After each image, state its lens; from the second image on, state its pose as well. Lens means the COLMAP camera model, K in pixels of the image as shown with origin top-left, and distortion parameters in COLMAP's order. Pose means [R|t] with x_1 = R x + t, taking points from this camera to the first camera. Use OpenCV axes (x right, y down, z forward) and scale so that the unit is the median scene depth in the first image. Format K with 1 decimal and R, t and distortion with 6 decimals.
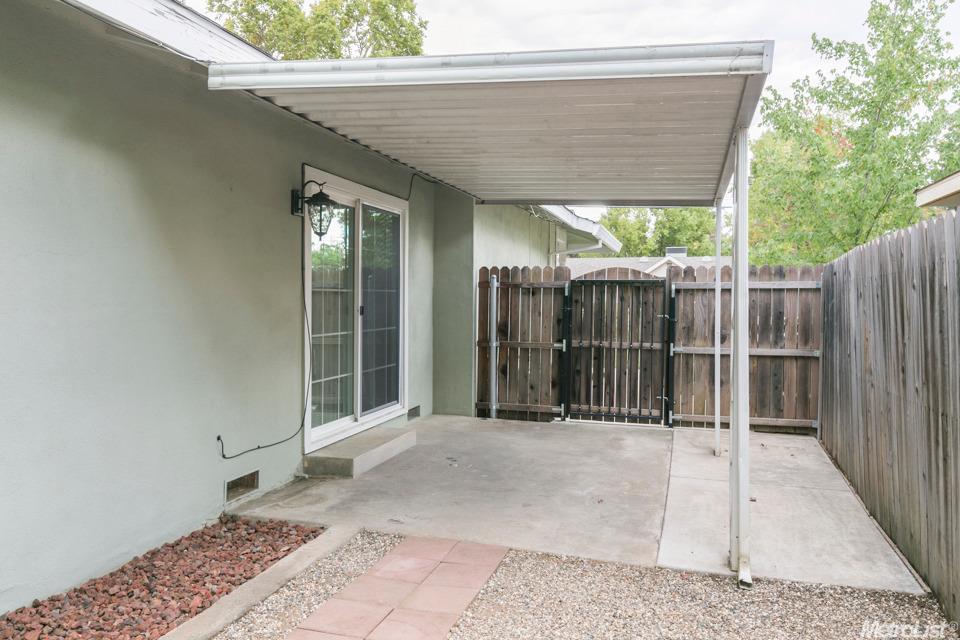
lens RADIAL K [[711.8, 0, 480.0], [0, 711.8, 320.0], [0, 0, 1]] dist [0.006044, 0.000552]
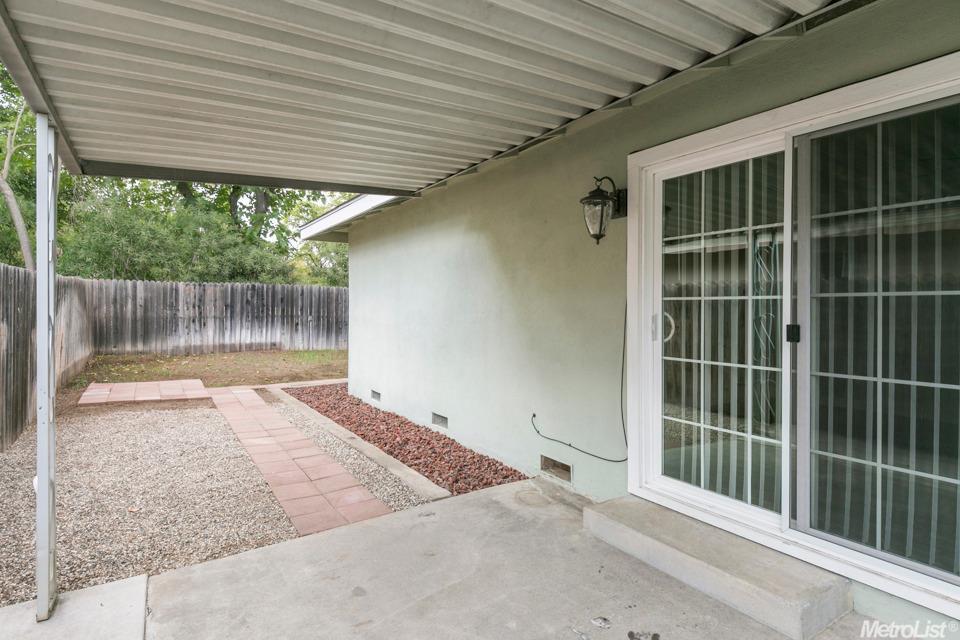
lens RADIAL K [[506.4, 0, 480.2], [0, 506.4, 307.4], [0, 0, 1]] dist [-0.002399, -0.002144]
pose [[-0.657634, -0.001521, -0.753336, 0.343480], [-0.022802, 0.999580, 0.017887, -0.041111], [0.752992, 0.028940, -0.657393, 1.304479]]
